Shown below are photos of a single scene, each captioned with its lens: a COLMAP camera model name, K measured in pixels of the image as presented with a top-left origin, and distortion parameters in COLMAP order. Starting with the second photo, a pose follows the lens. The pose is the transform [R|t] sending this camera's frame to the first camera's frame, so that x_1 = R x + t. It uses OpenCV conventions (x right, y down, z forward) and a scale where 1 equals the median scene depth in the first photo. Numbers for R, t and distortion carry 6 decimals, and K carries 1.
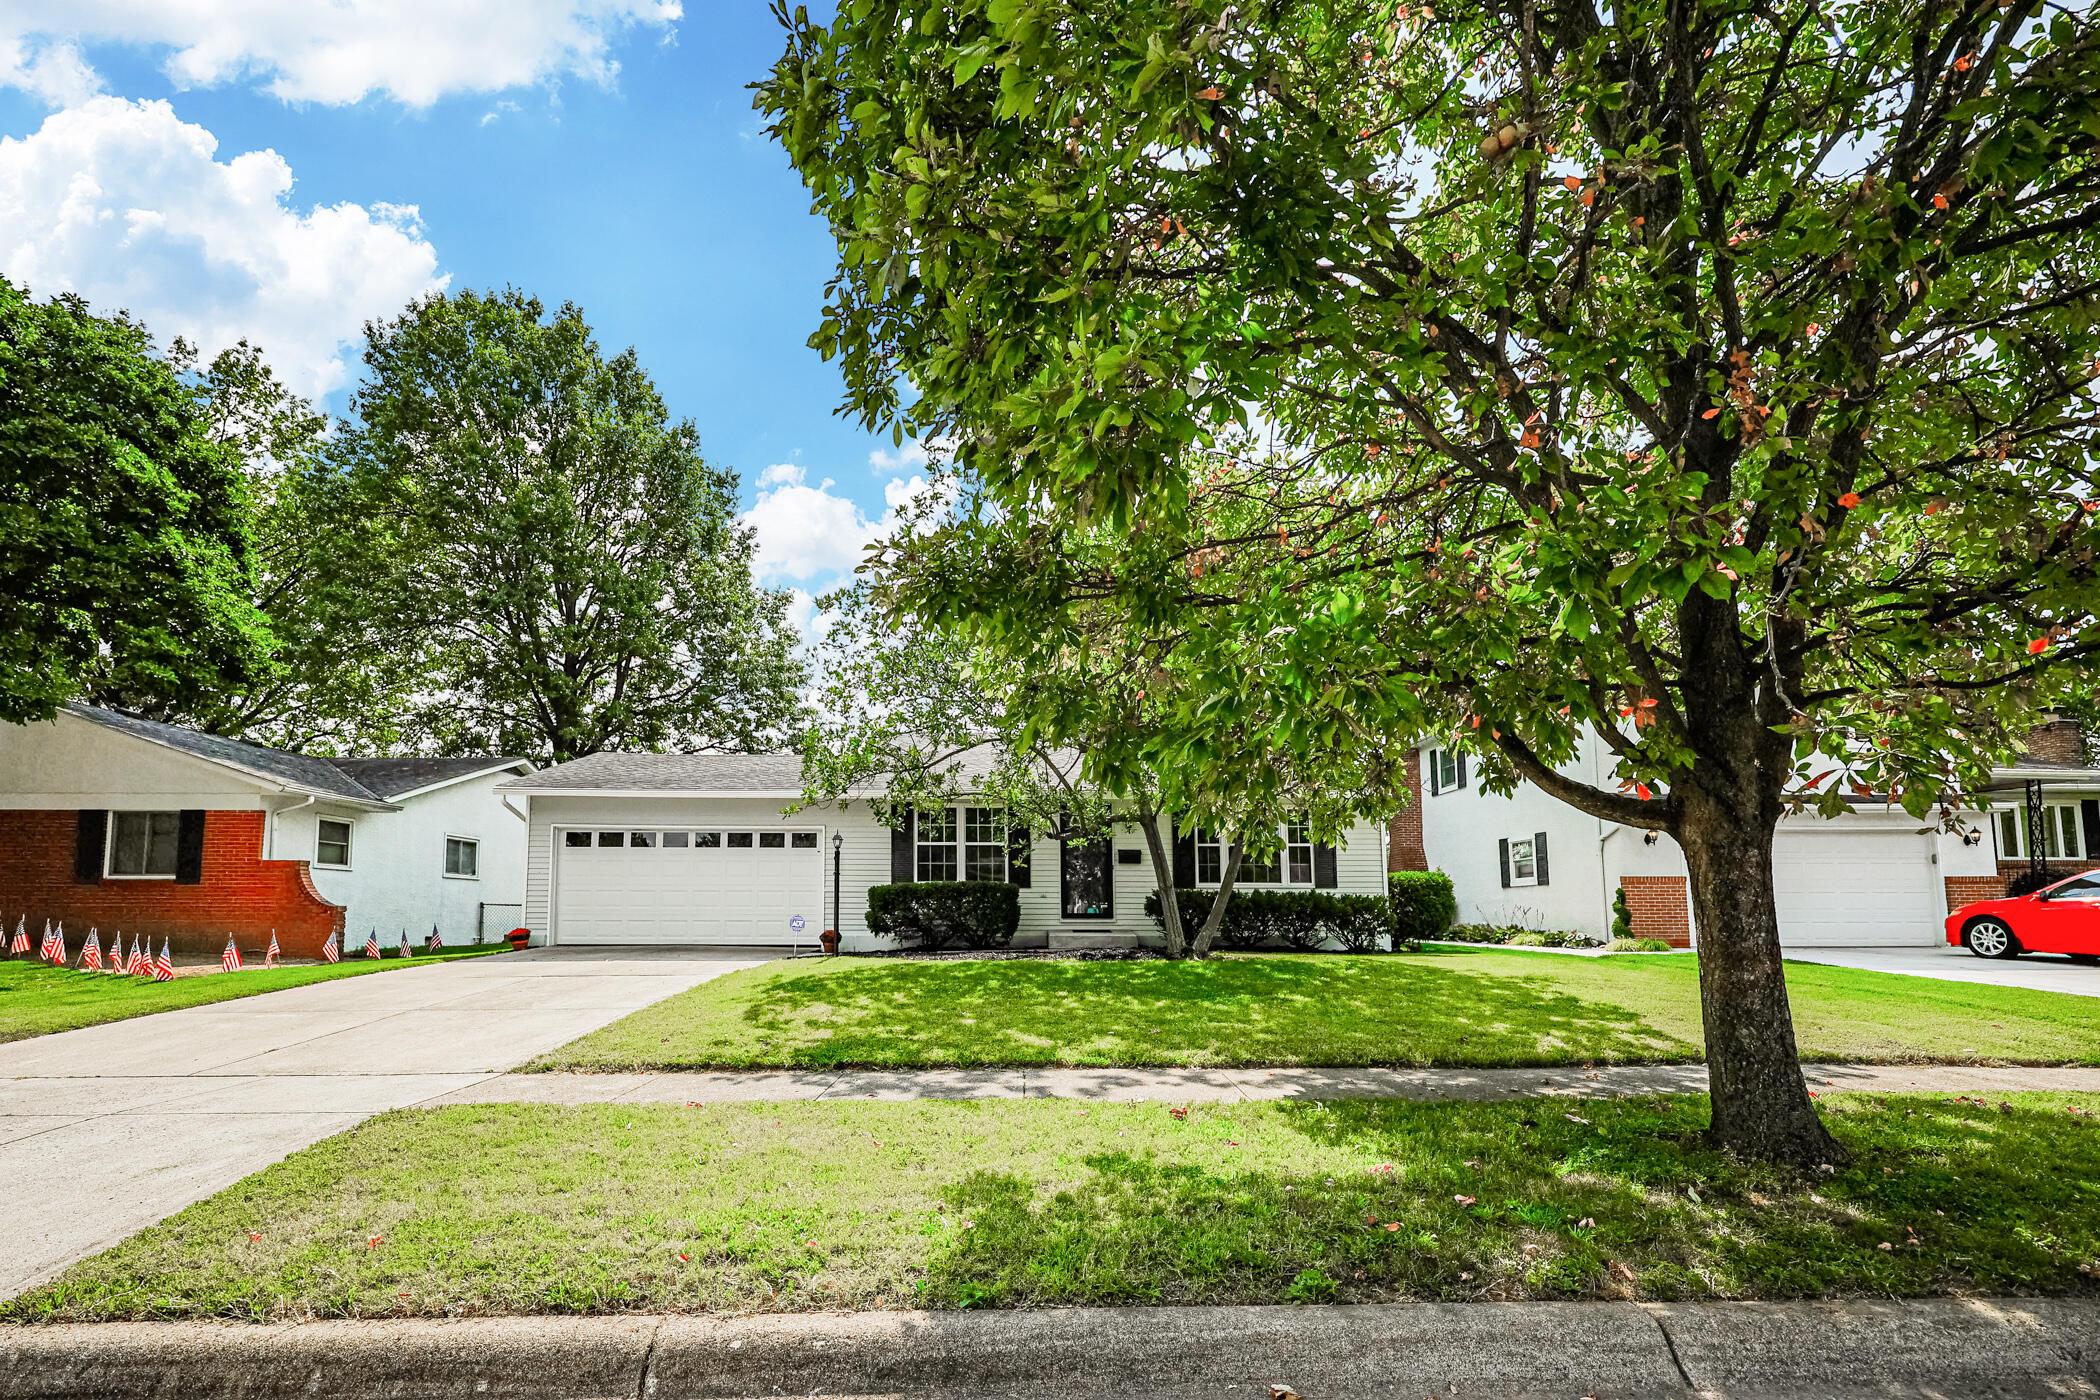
lens RADIAL K [[842.2, 0, 969.9], [0, 842.2, 701.2], [0, 0, 1]] dist [0.001354, -0.000506]
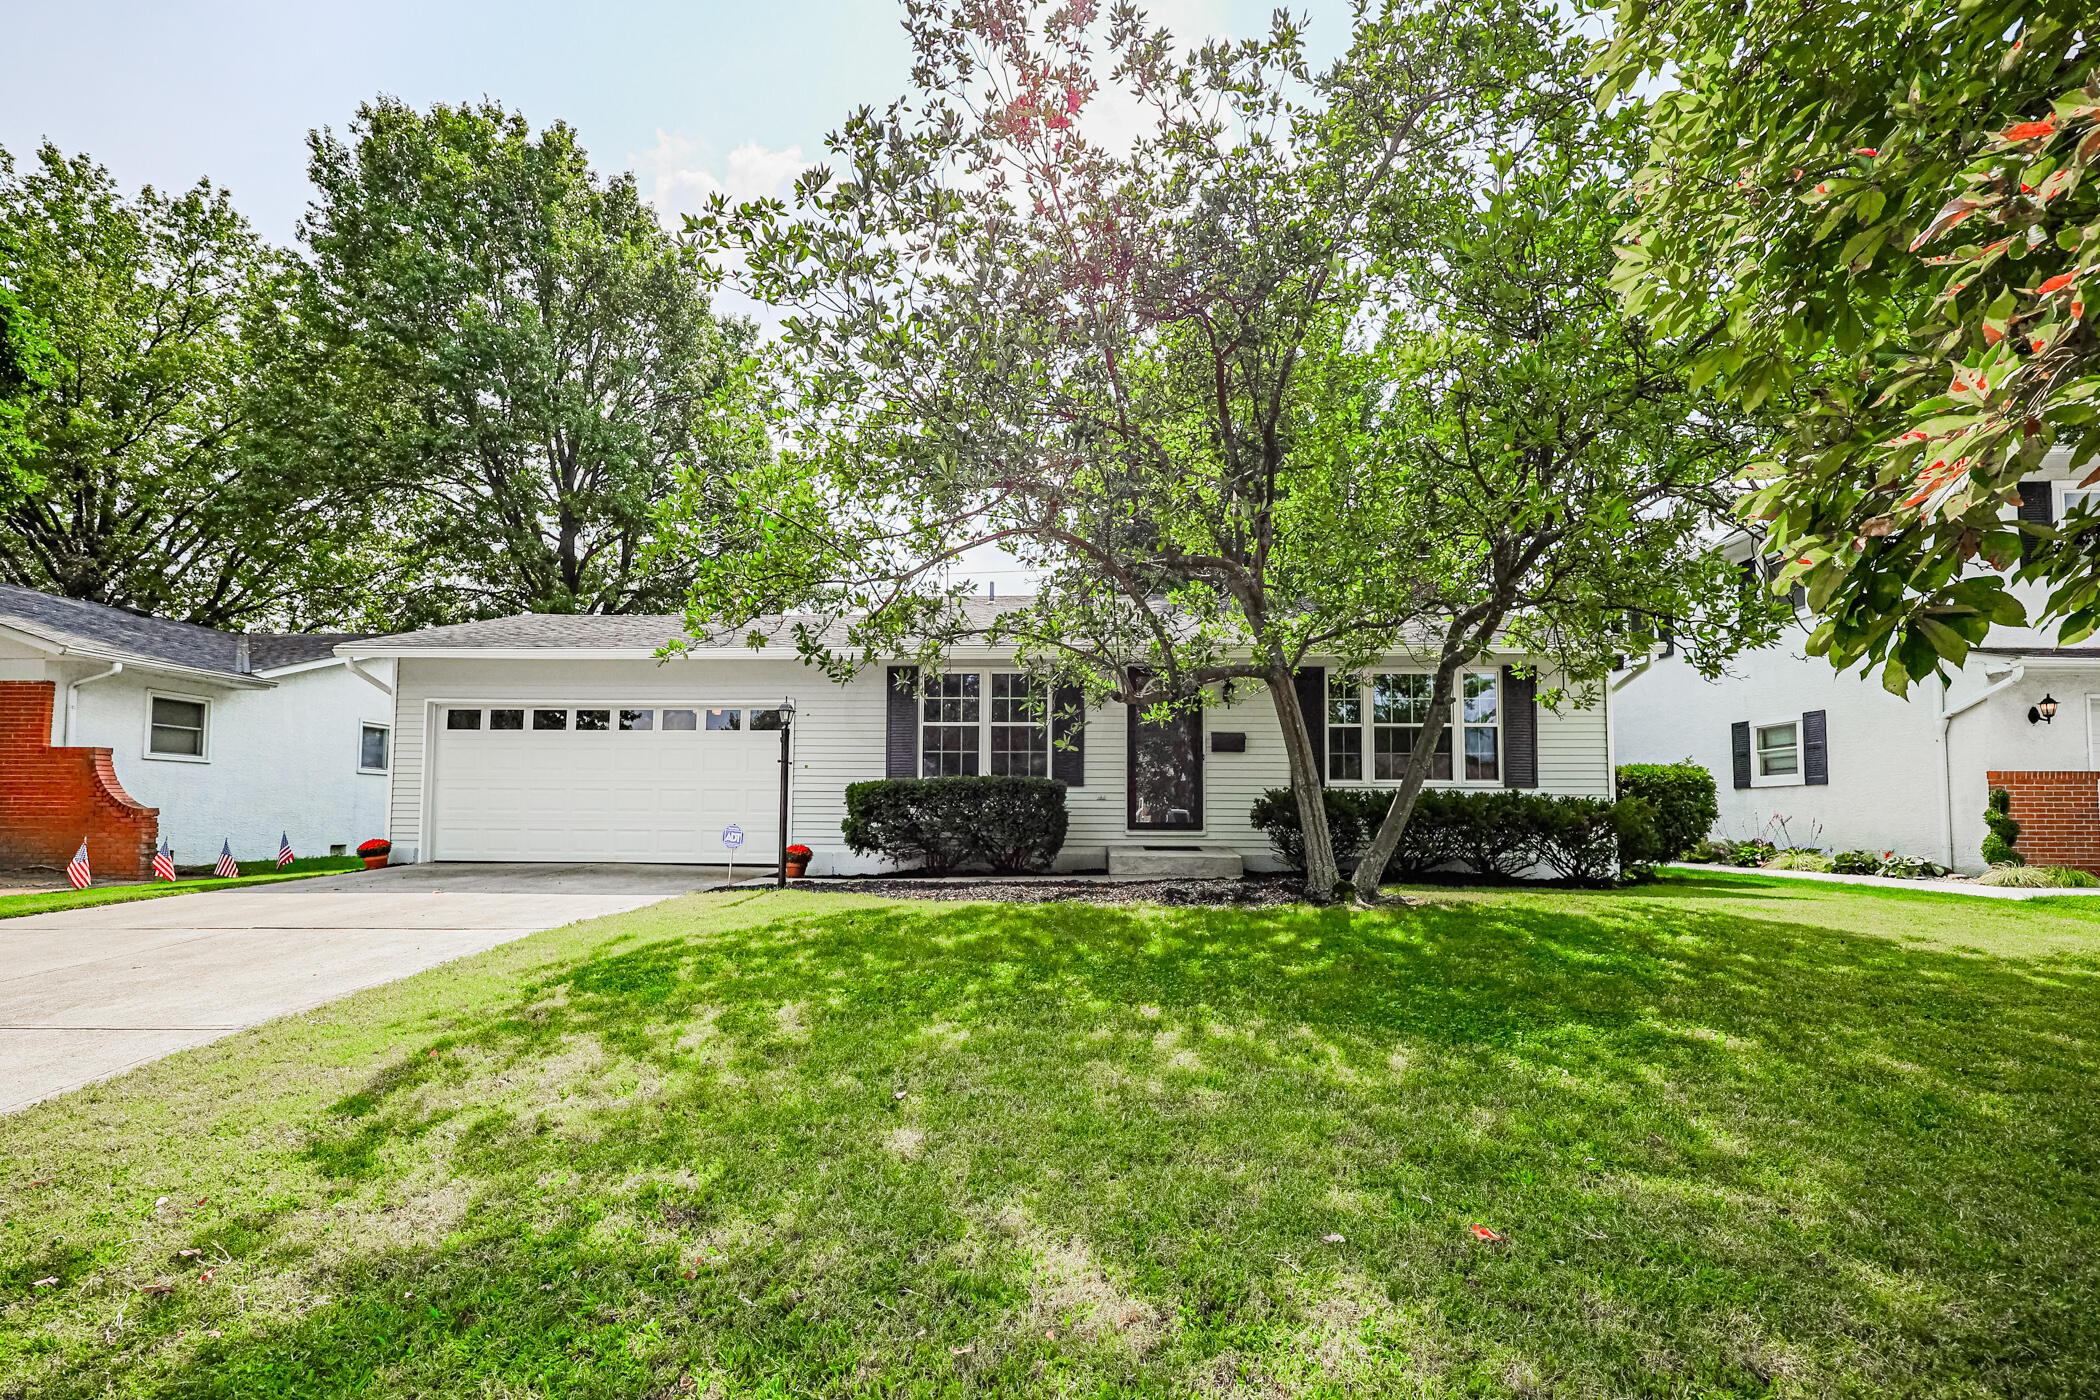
lens RADIAL K [[842.2, 0, 1044.4], [0, 842.2, 698.5], [0, 0, 1]] dist [0.001354, -0.000506]
pose [[0.999731, 0.005913, 0.022435, 0.023969], [-0.008339, 0.993940, 0.109607, 0.074706], [-0.021651, -0.109765, 0.993722, 0.321983]]
